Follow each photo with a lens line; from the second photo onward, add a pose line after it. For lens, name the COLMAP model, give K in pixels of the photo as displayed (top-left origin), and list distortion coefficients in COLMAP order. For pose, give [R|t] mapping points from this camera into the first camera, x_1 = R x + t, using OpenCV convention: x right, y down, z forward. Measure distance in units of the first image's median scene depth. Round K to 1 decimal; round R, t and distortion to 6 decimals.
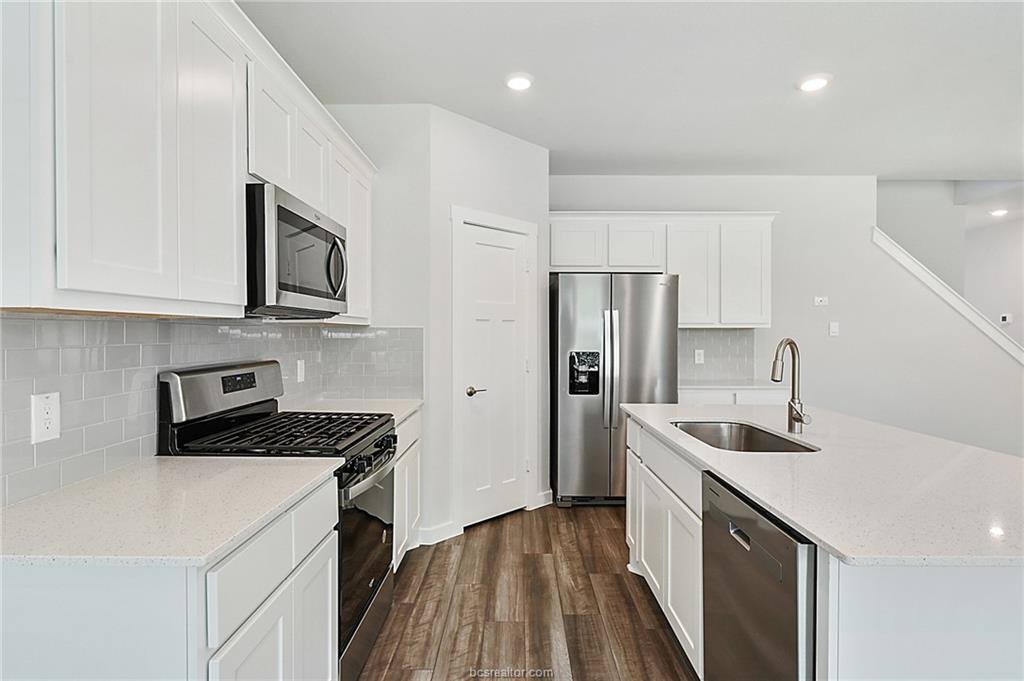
lens RADIAL K [[522.3, 0, 513.5], [0, 522.3, 336.3], [0, 0, 1]] dist [-0.002241, 0.000227]
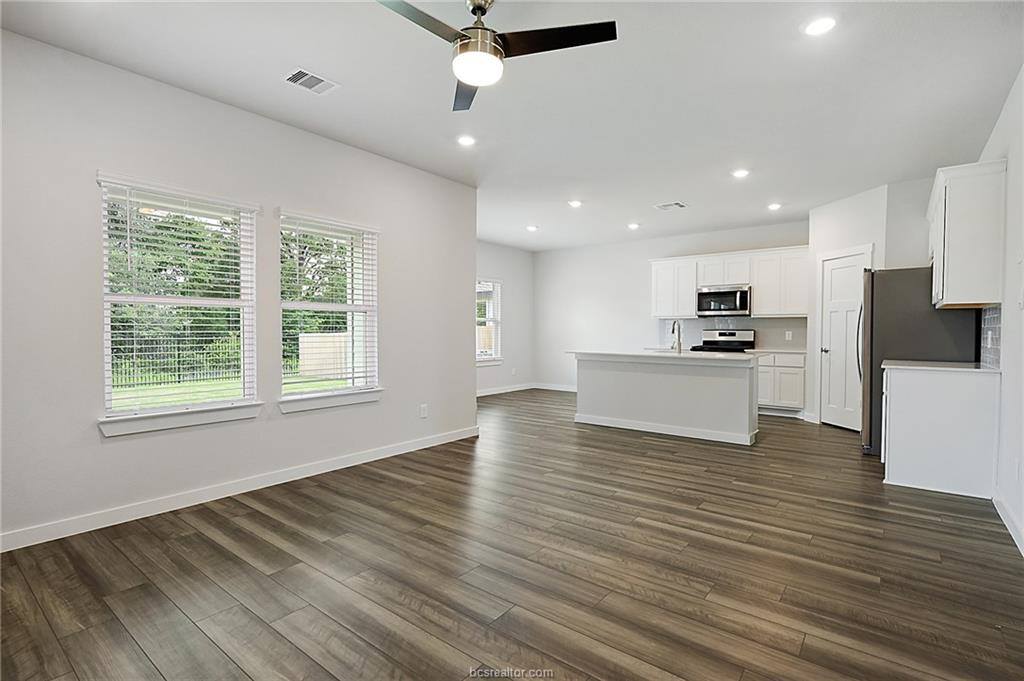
lens RADIAL K [[483.7, 0, 517.9], [0, 483.7, 342.0], [0, 0, 1]] dist [-0.003417, -0.000470]
pose [[-0.603657, 0.018749, -0.797023, 2.072075], [-0.007212, 0.999554, 0.028975, 0.035238], [0.797211, 0.023239, -0.603253, 1.237636]]
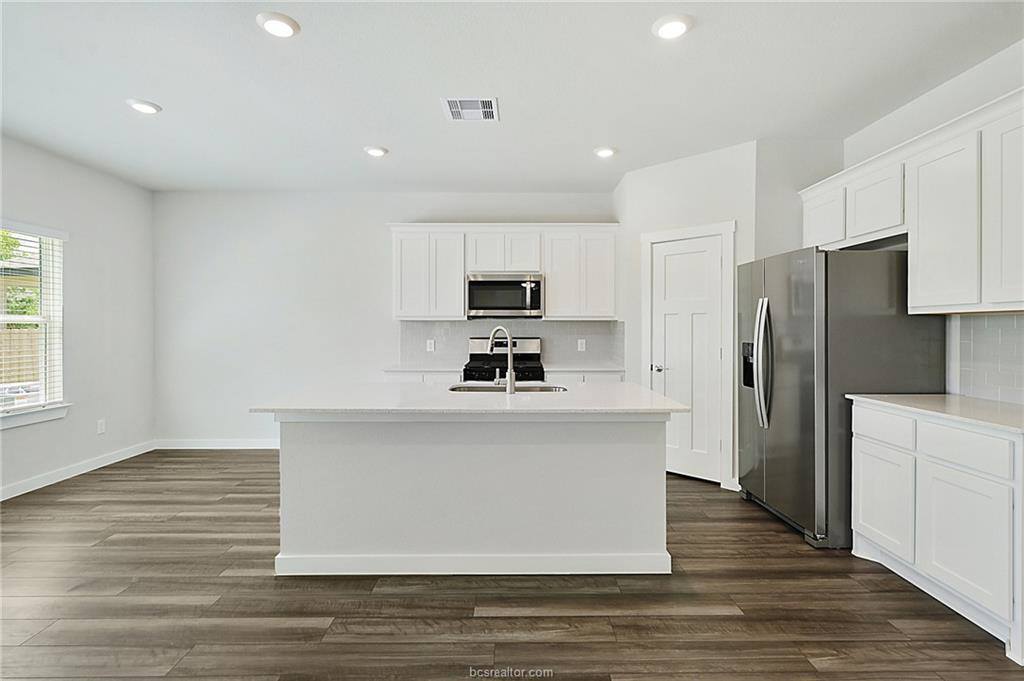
lens RADIAL K [[483.7, 0, 514.6], [0, 483.7, 331.4], [0, 0, 1]] dist [-0.003417, -0.000470]
pose [[0.021161, 0.004832, -0.999764, 1.216032], [-0.007528, 0.999961, 0.004673, 0.008777], [0.999748, 0.007427, 0.021196, 0.647472]]
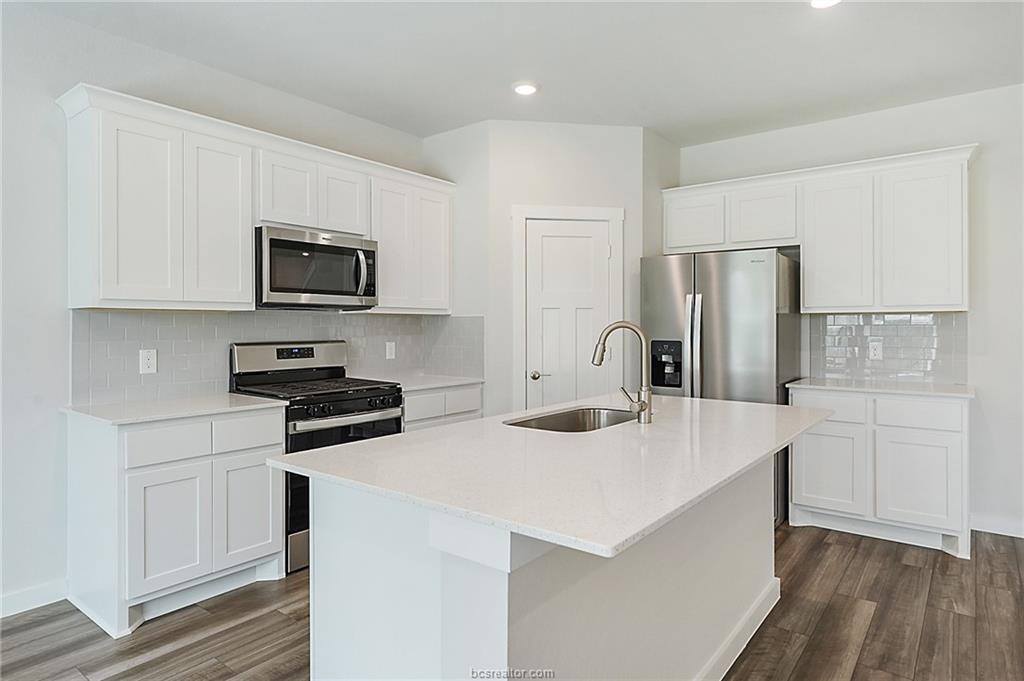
lens RADIAL K [[595.8, 0, 523.1], [0, 595.8, 327.0], [0, 0, 1]] dist [0.007604, -0.001319]
pose [[0.803869, -0.001184, -0.594806, 0.666545], [-0.000961, 0.999994, -0.003290, 0.011460], [0.594806, 0.003216, 0.803863, 0.004225]]
